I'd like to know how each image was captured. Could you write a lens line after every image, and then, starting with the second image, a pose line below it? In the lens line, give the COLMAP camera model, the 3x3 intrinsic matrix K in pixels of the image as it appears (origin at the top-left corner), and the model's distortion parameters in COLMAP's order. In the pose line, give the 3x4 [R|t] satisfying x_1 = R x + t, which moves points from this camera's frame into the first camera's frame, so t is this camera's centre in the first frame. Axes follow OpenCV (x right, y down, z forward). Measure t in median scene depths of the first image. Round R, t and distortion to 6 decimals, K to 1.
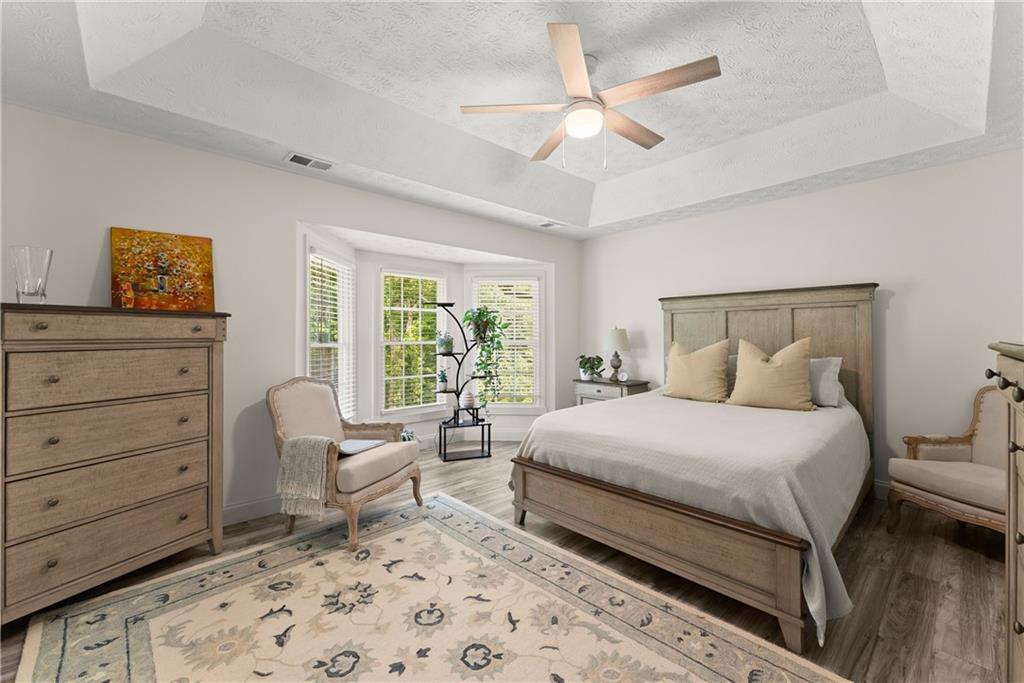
lens RADIAL K [[417.4, 0, 506.3], [0, 417.4, 336.7], [0, 0, 1]] dist [0.023236, 0.000059]
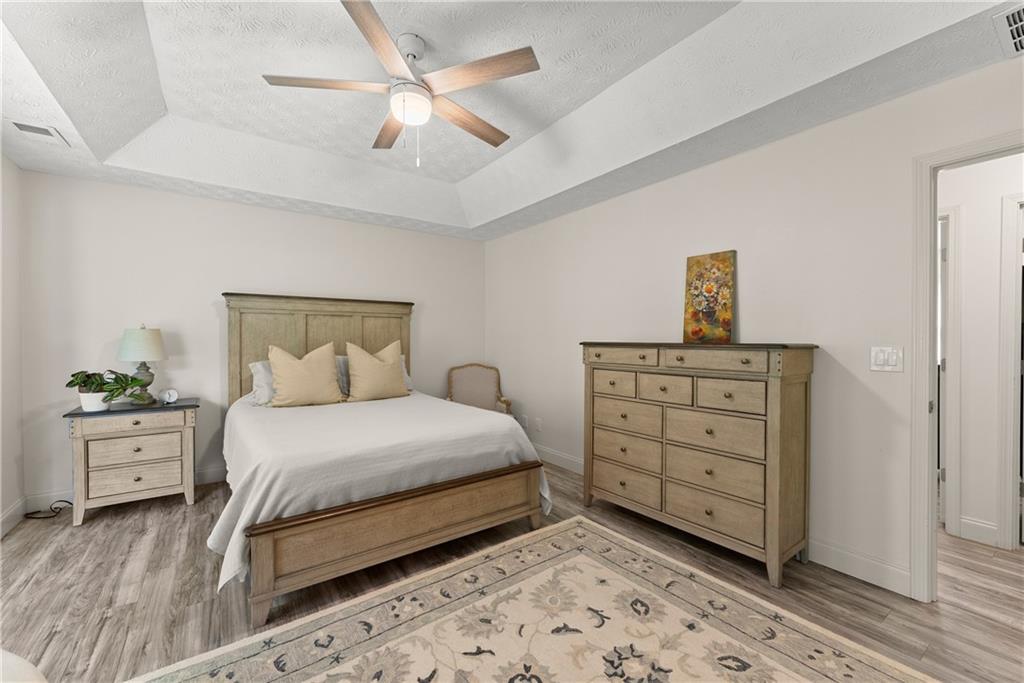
lens RADIAL K [[415.0, 0, 508.7], [0, 415.0, 346.5], [0, 0, 1]] dist [0.000605, 0.000343]
pose [[0.131276, -0.017433, 0.991193, -0.671918], [0.000816, 0.999847, 0.017477, -0.001599], [-0.991346, -0.001486, 0.131270, 0.643218]]
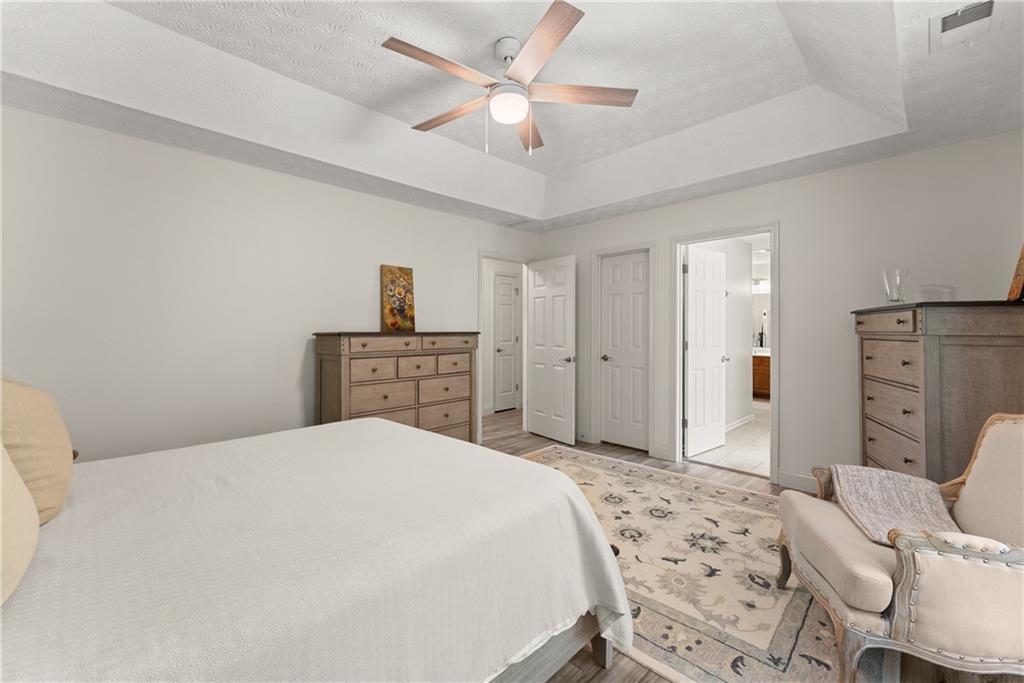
lens RADIAL K [[415.0, 0, 508.7], [0, 415.0, 346.5], [0, 0, 1]] dist [0.000605, 0.000343]
pose [[-0.999053, 0.001347, -0.043490, 0.220241], [-0.000438, 0.999159, 0.040995, -0.001282], [0.043509, 0.040976, -0.998212, 1.860785]]
